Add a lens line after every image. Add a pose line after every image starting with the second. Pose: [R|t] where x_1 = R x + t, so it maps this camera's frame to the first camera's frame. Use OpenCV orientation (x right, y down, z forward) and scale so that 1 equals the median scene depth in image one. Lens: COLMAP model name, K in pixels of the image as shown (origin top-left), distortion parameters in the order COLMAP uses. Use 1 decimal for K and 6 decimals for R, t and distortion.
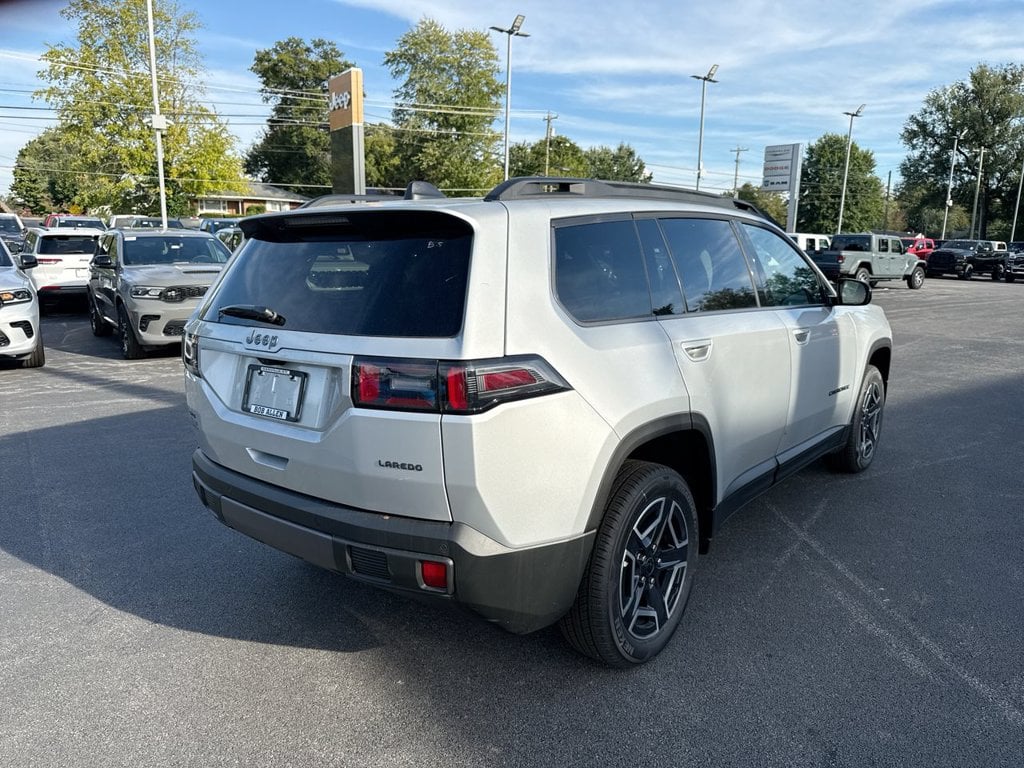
lens RADIAL K [[741.5, 0, 507.4], [0, 741.5, 384.2], [0, 0, 1]] dist [0.007774, -0.011887]
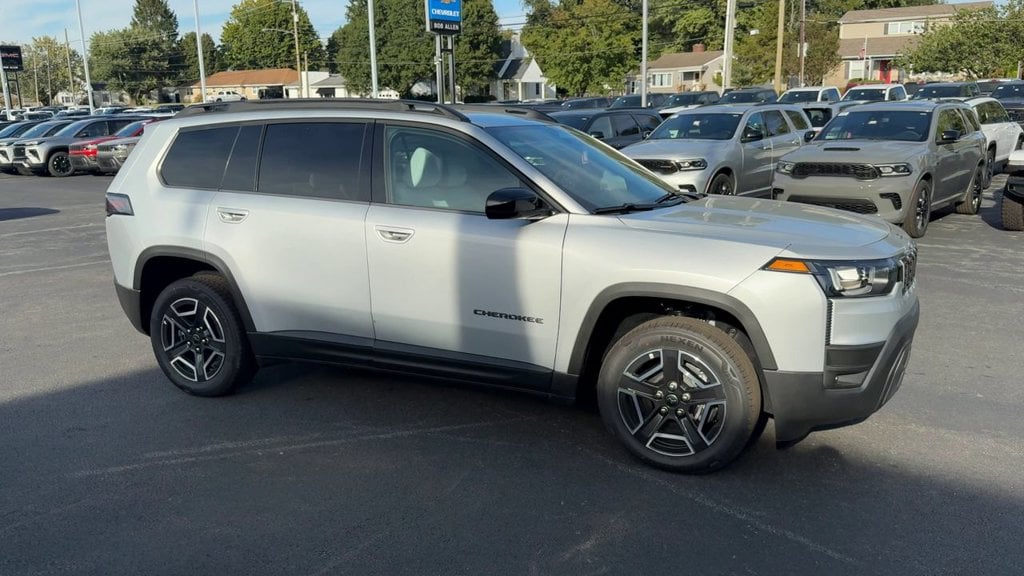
lens RADIAL K [[823.2, 0, 516.7], [0, 823.2, 313.0], [0, 0, 1]] dist [0.089994, -0.192488]
pose [[0.238600, 0.218840, -0.946139, 0.221863], [-0.164121, 0.969351, 0.182821, -0.028070], [0.957149, 0.111660, 0.267204, 0.125463]]
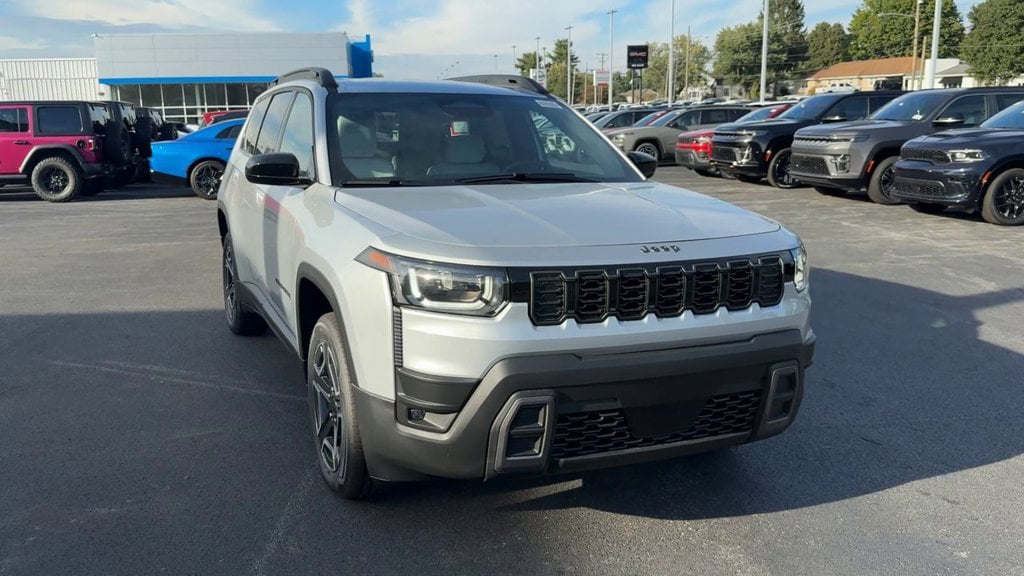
lens RADIAL K [[863.8, 0, 478.8], [0, 863.8, 290.3], [0, 0, 1]] dist [0.090951, -0.174499]
pose [[-0.463571, 0.173839, -0.868840, 0.194934], [-0.155660, 0.949338, 0.272998, -0.046926], [0.872280, 0.261797, -0.413025, 0.262172]]
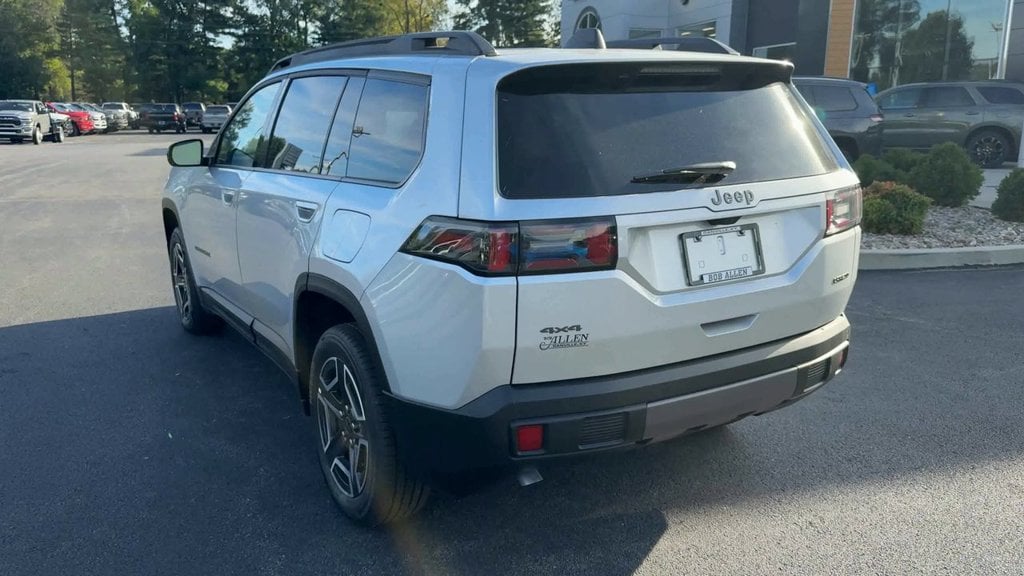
lens RADIAL K [[840.9, 0, 497.3], [0, 840.9, 291.0], [0, 0, 1]] dist [0.071915, -0.138944]
pose [[0.334274, -0.203504, 0.920243, -0.136062], [0.173934, 0.972959, 0.151980, -0.015094], [-0.926287, 0.109259, 0.360631, 0.086146]]
